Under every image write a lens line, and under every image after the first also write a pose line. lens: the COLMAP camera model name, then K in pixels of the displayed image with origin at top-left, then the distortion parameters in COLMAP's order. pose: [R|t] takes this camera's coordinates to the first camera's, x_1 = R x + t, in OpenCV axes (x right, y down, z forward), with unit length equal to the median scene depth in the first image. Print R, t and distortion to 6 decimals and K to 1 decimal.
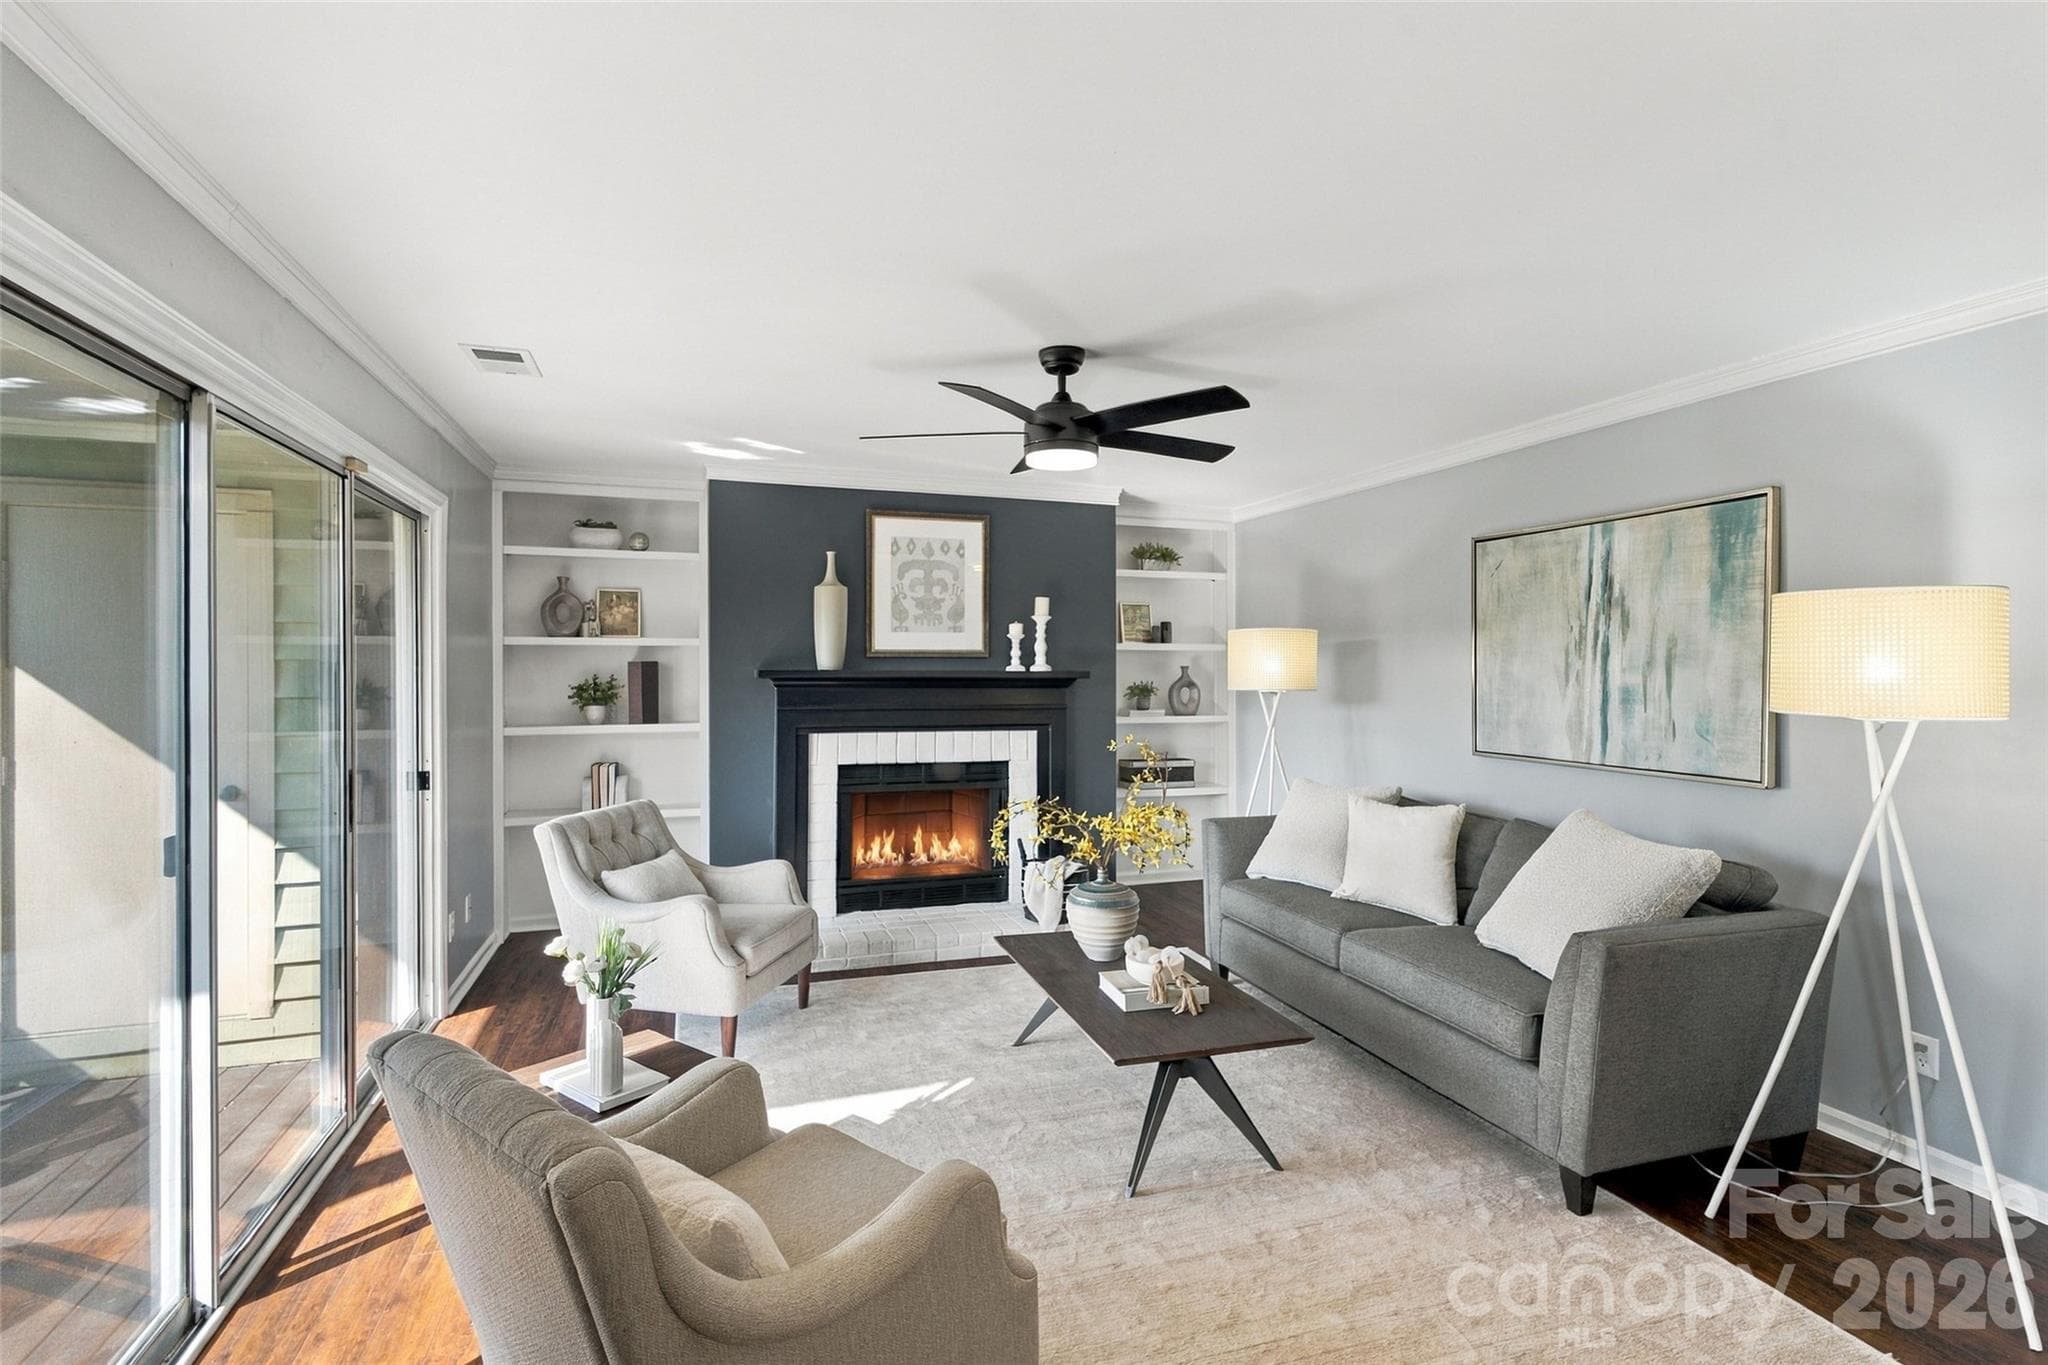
lens RADIAL K [[967.8, 0, 1024.0], [0, 967.8, 682.5], [0, 0, 1]] dist [0.000033, -0.000190]
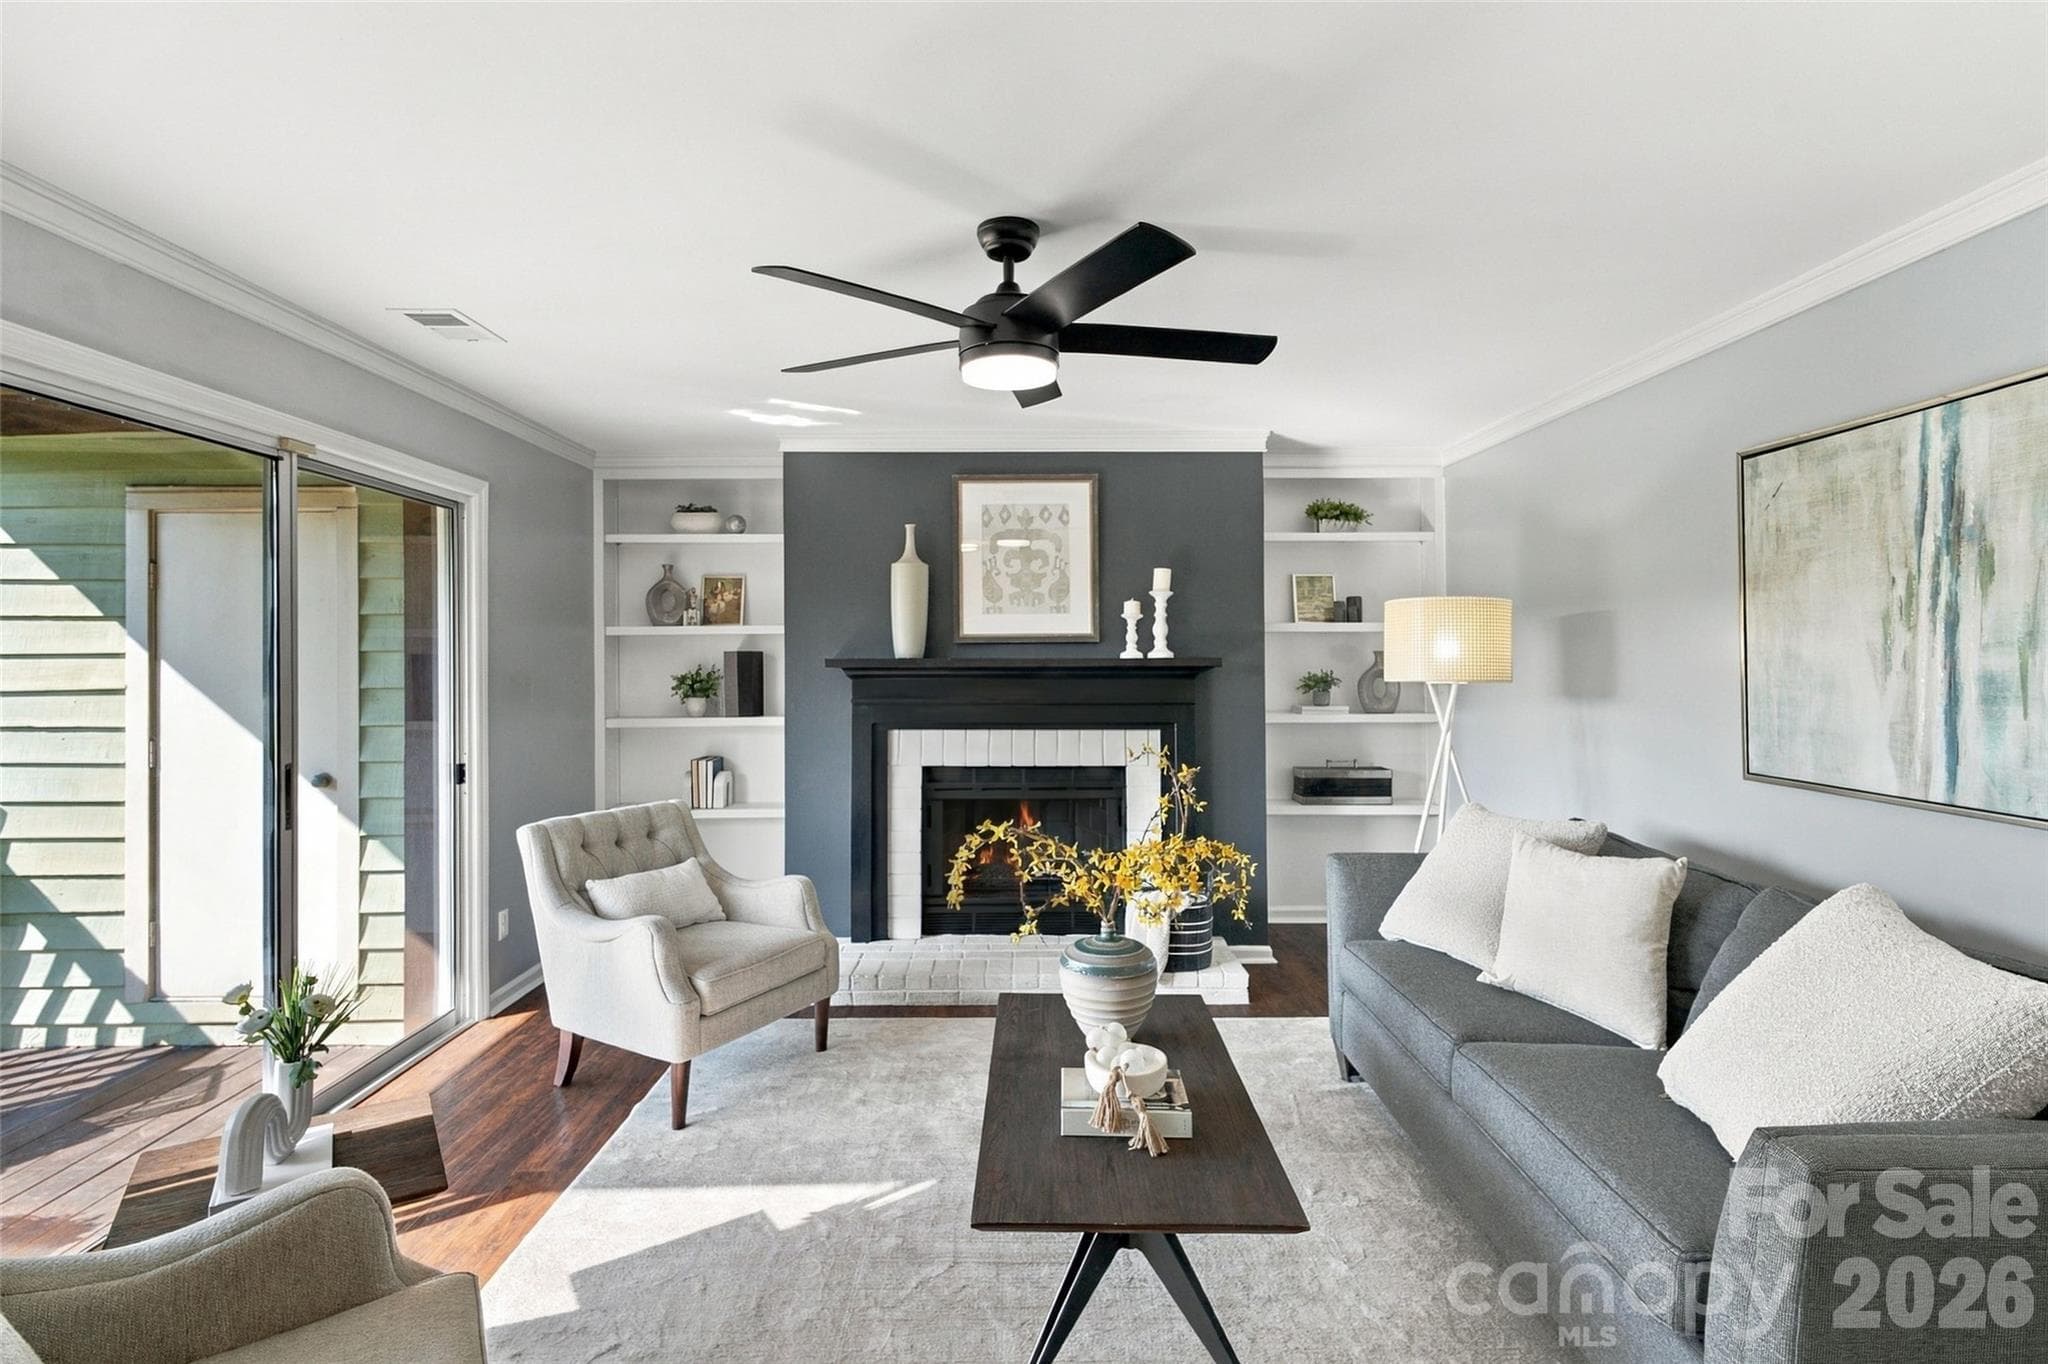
lens RADIAL K [[993.5, 0, 1020.4], [0, 993.5, 657.7], [0, 0, 1]] dist [-0.002229, -0.000051]
pose [[0.951768, -0.007403, -0.306729, 0.173355], [0.002325, 0.999854, -0.016918, 0.002000], [0.306809, 0.015389, 0.951647, 0.170586]]
